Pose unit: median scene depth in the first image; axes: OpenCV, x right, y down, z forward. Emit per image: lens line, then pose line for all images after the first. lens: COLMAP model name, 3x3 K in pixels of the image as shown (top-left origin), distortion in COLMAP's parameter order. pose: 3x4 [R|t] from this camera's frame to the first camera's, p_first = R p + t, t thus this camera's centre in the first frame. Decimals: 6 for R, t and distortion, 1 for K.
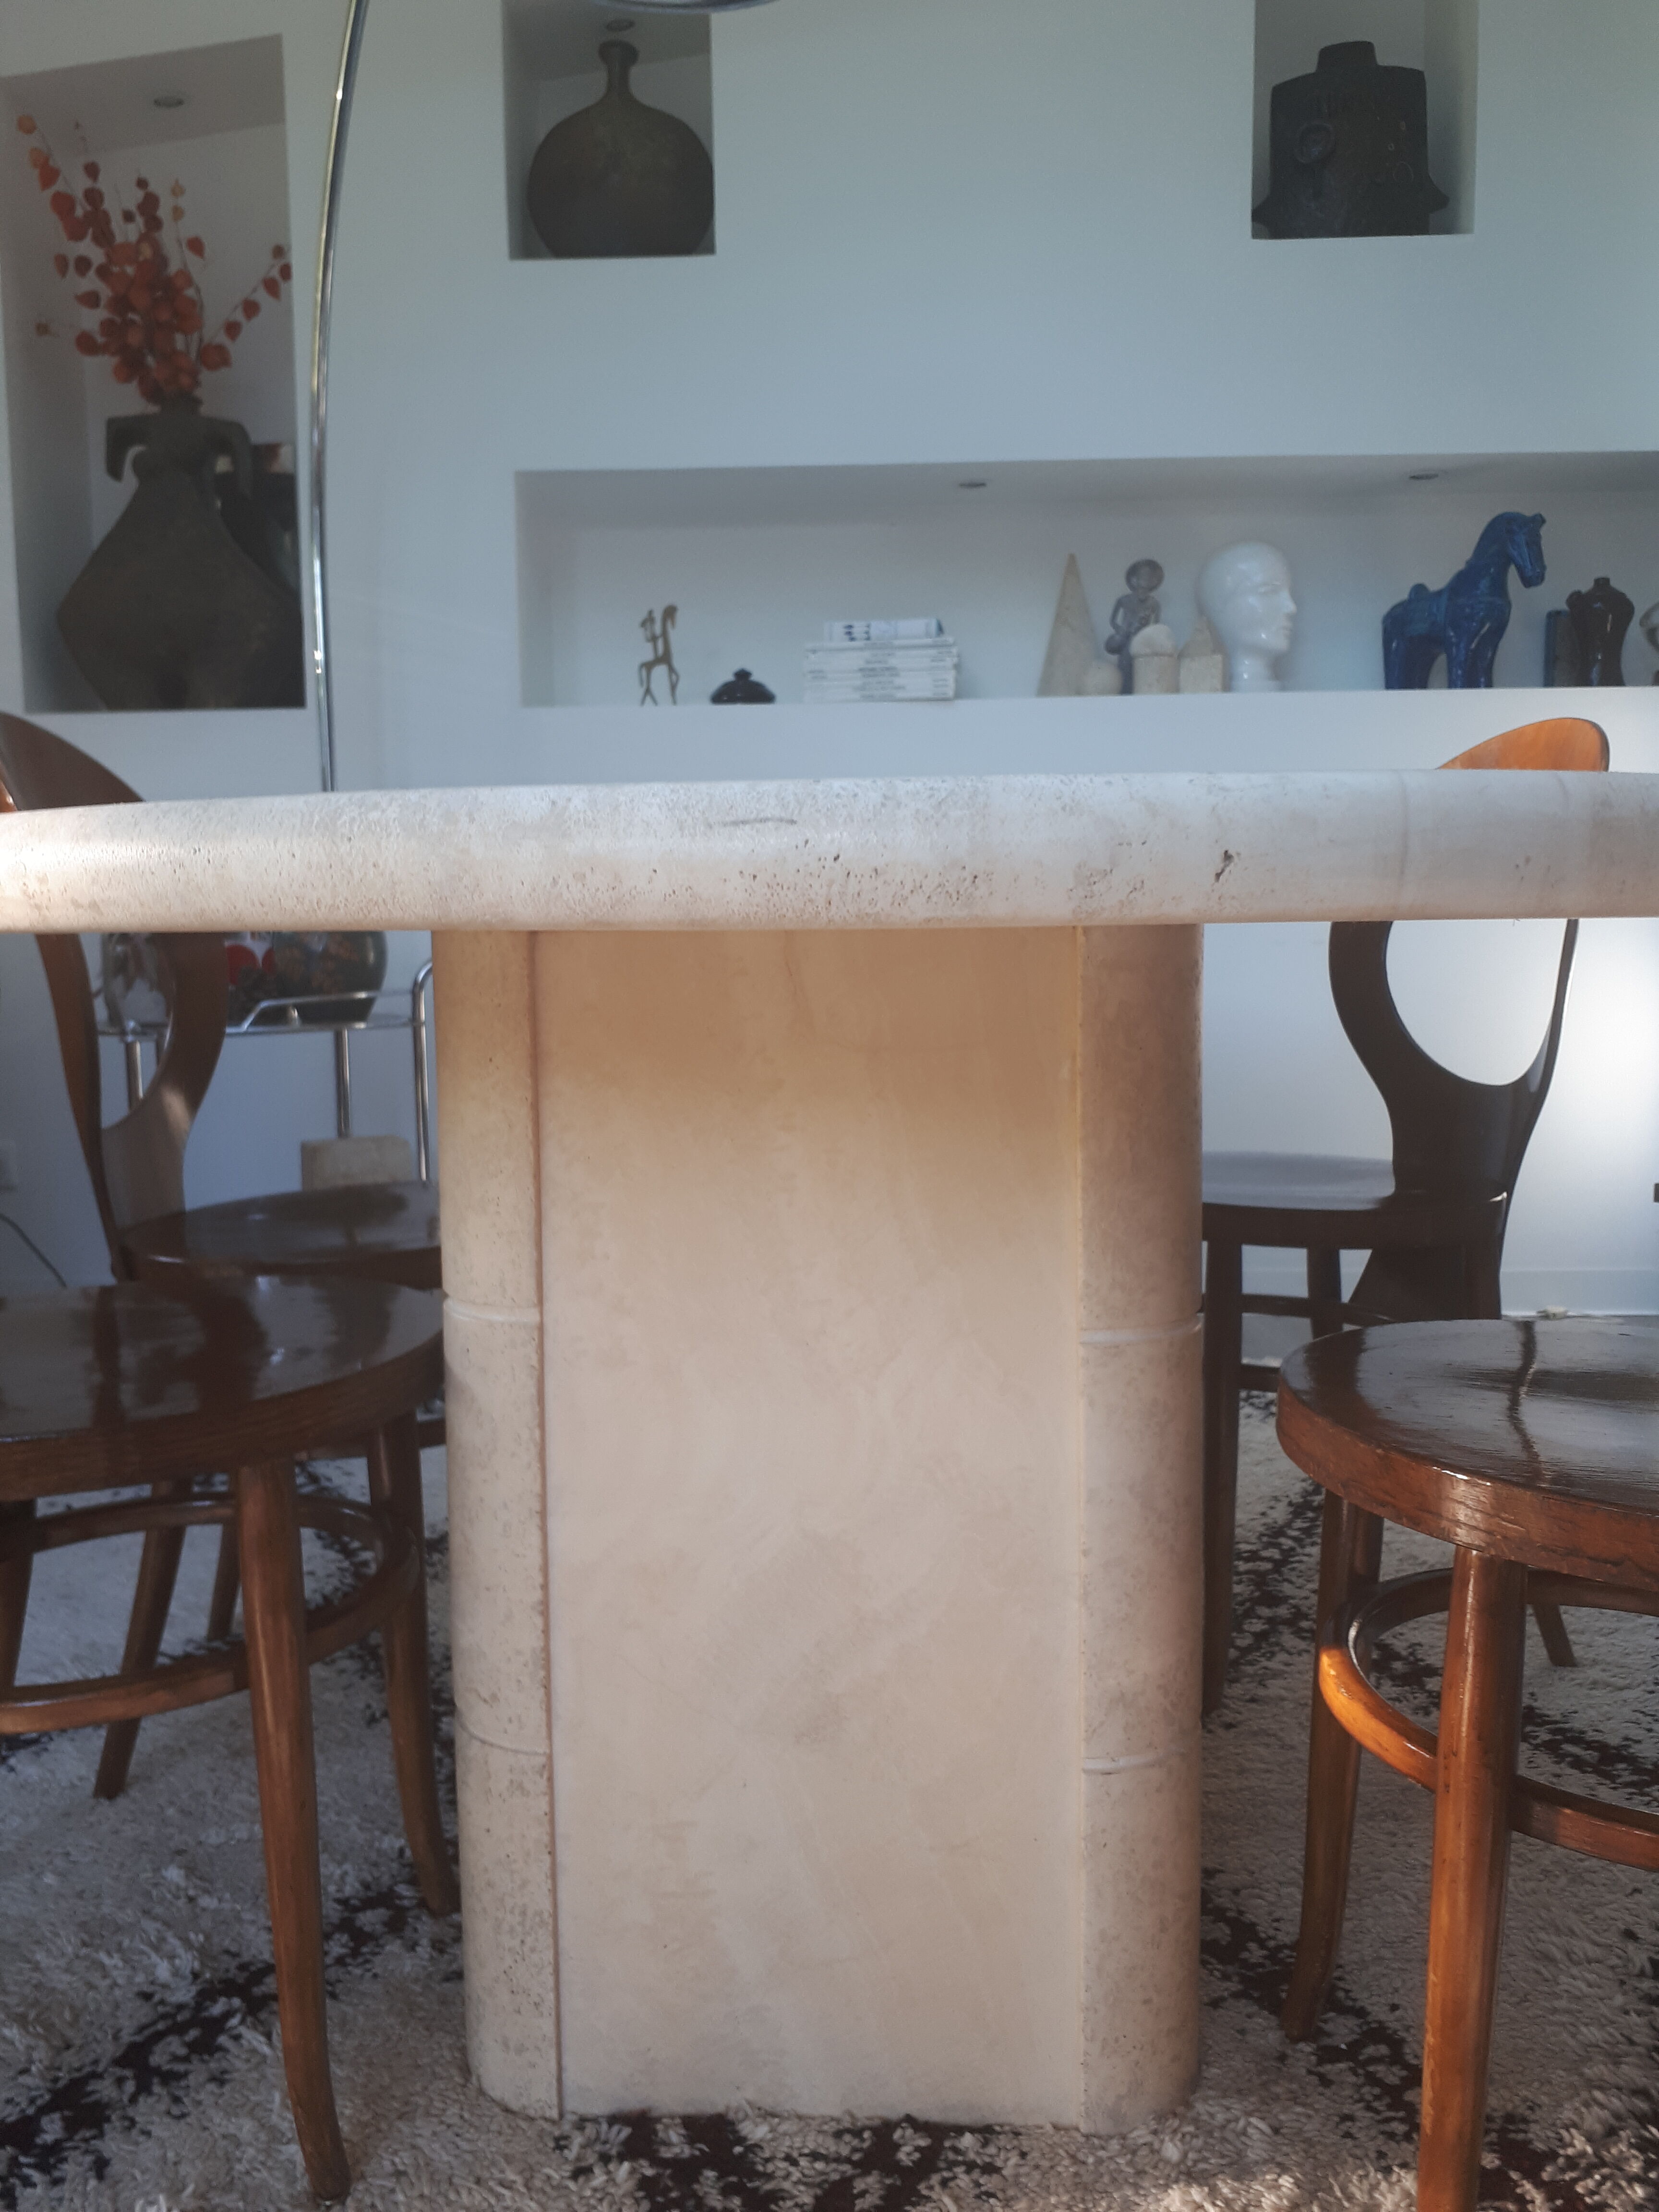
lens RADIAL K [[1718.8, 0, 829.5], [0, 1718.8, 1106.0], [0, 0, 1]] dist [-0.002352, -0.037956]
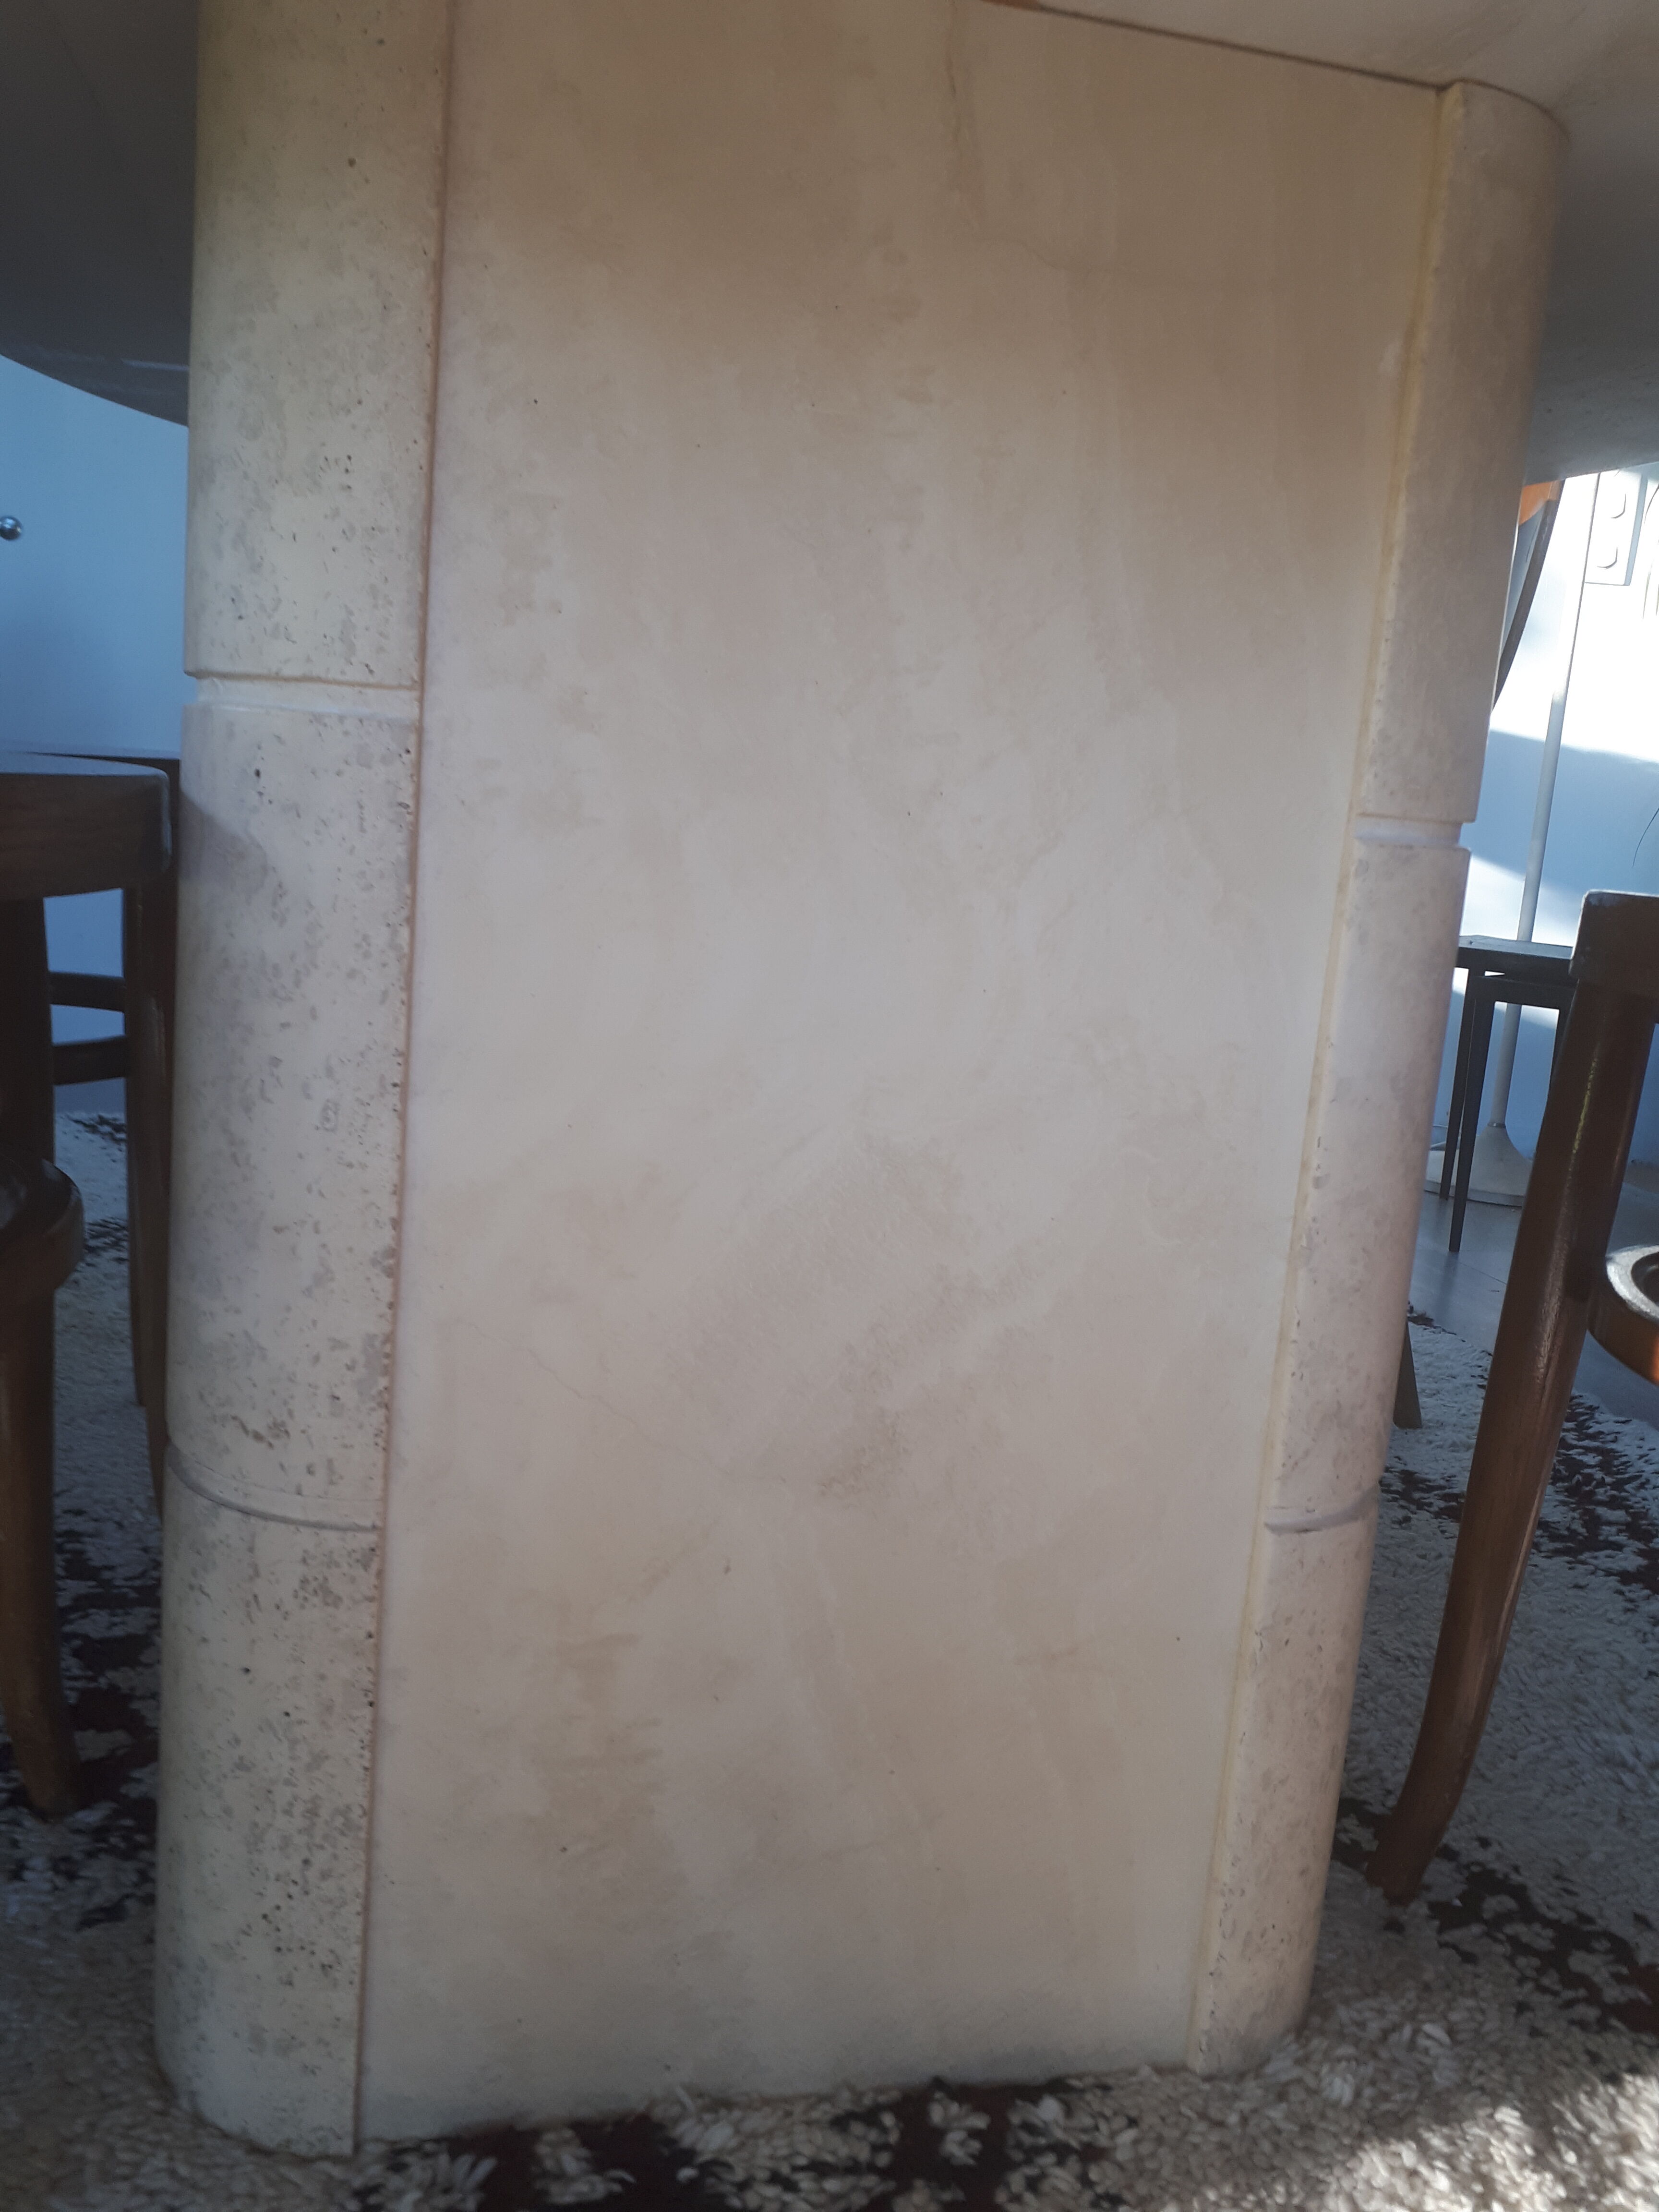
lens RADIAL K [[1751.4, 0, 829.5], [0, 1751.4, 1106.0], [0, 0, 1]] dist [0.030487, -0.061590]
pose [[0.953180, 0.043693, 0.299231, -0.201436], [-0.072921, 0.993517, 0.087215, 0.184488], [-0.293480, -0.104952, 0.950187, 0.439740]]
